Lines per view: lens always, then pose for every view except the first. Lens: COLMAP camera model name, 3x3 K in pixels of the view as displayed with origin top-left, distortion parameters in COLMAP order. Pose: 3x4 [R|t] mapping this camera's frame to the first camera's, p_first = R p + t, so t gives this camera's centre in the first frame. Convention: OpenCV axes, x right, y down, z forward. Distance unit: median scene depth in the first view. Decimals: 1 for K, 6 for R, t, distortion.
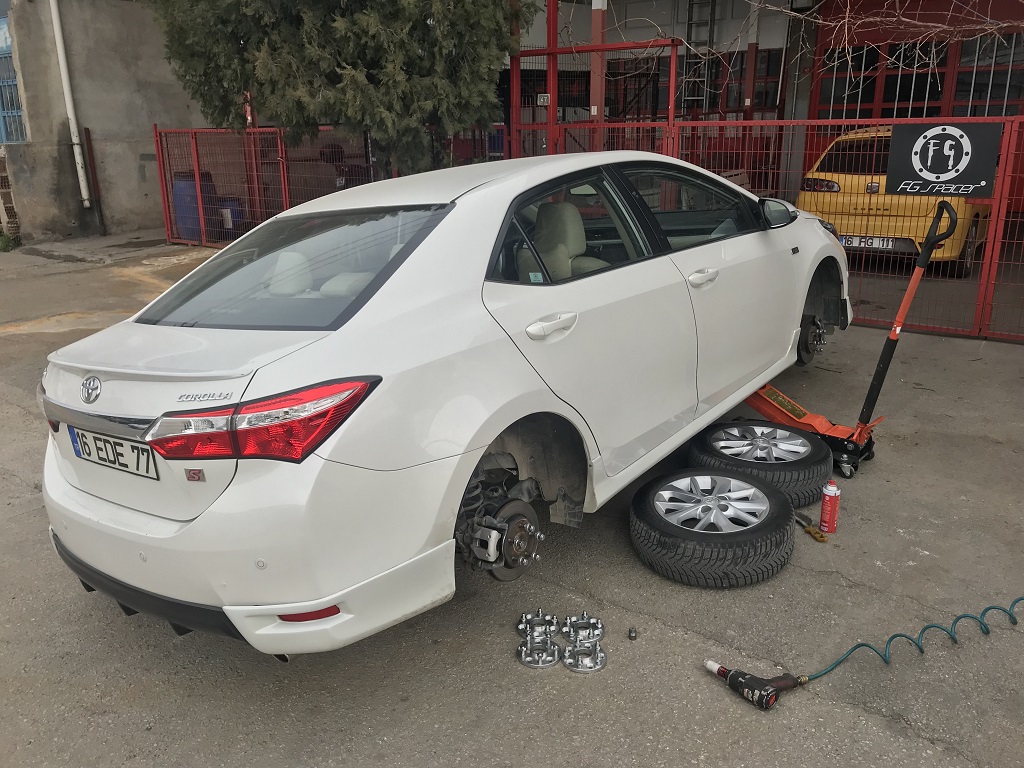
lens RADIAL K [[839.4, 0, 509.9], [0, 839.4, 380.7], [0, 0, 1]] dist [0.044997, -0.057805]
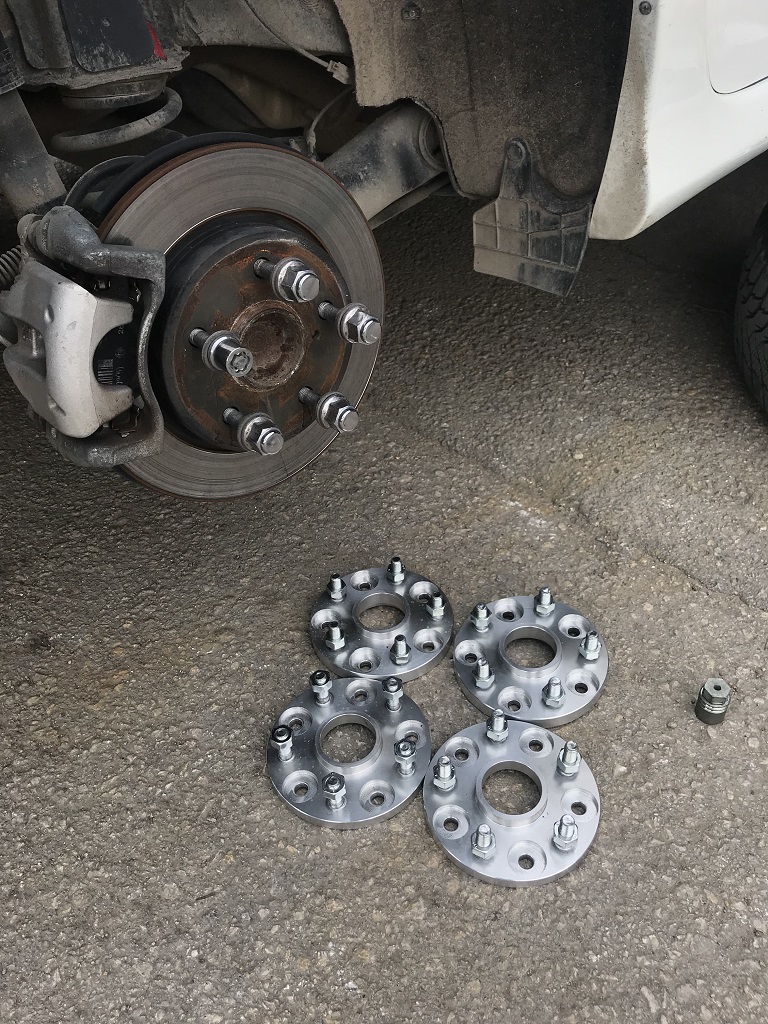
lens RADIAL K [[839.4, 0, 382.9], [0, 839.4, 507.9], [0, 0, 1]] dist [0.044997, -0.057805]
pose [[0.983347, 0.094306, -0.155354, 0.084343], [-0.021965, 0.910233, 0.413512, 0.144405], [0.180405, -0.403214, 0.897147, 0.822187]]
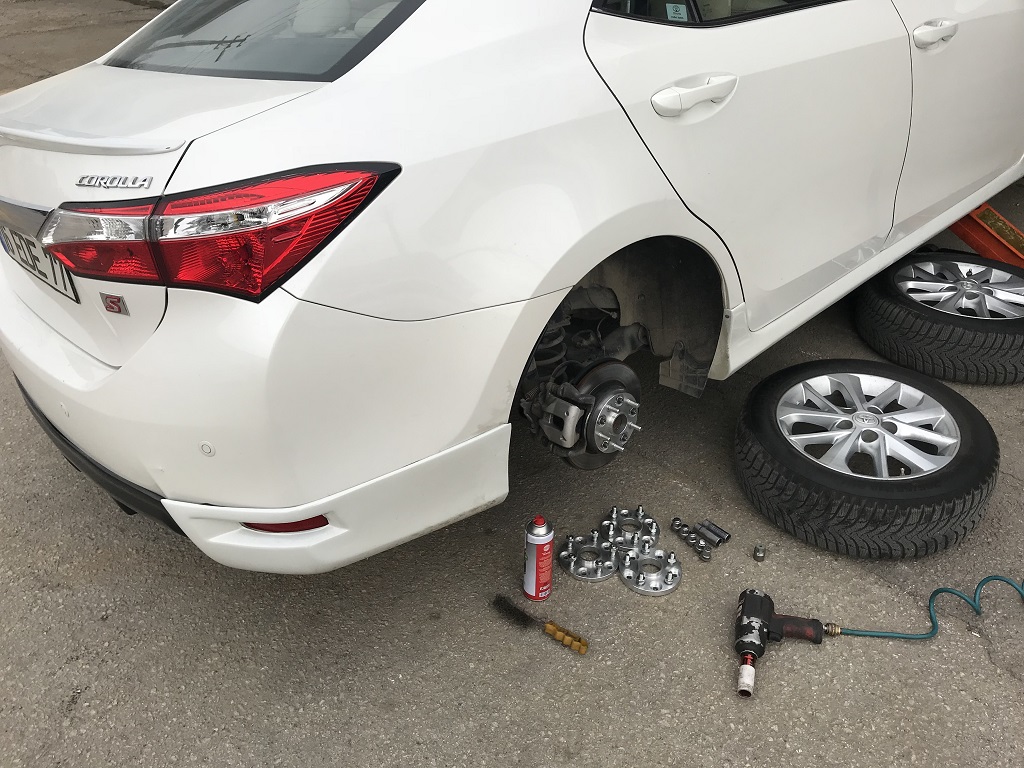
lens RADIAL K [[839.4, 0, 509.9], [0, 839.4, 380.7], [0, 0, 1]] dist [0.044997, -0.057805]
pose [[0.988649, 0.089801, -0.120457, 0.009833], [-0.057541, 0.966905, 0.248564, -0.008660], [0.138791, -0.238811, 0.961096, 0.339461]]
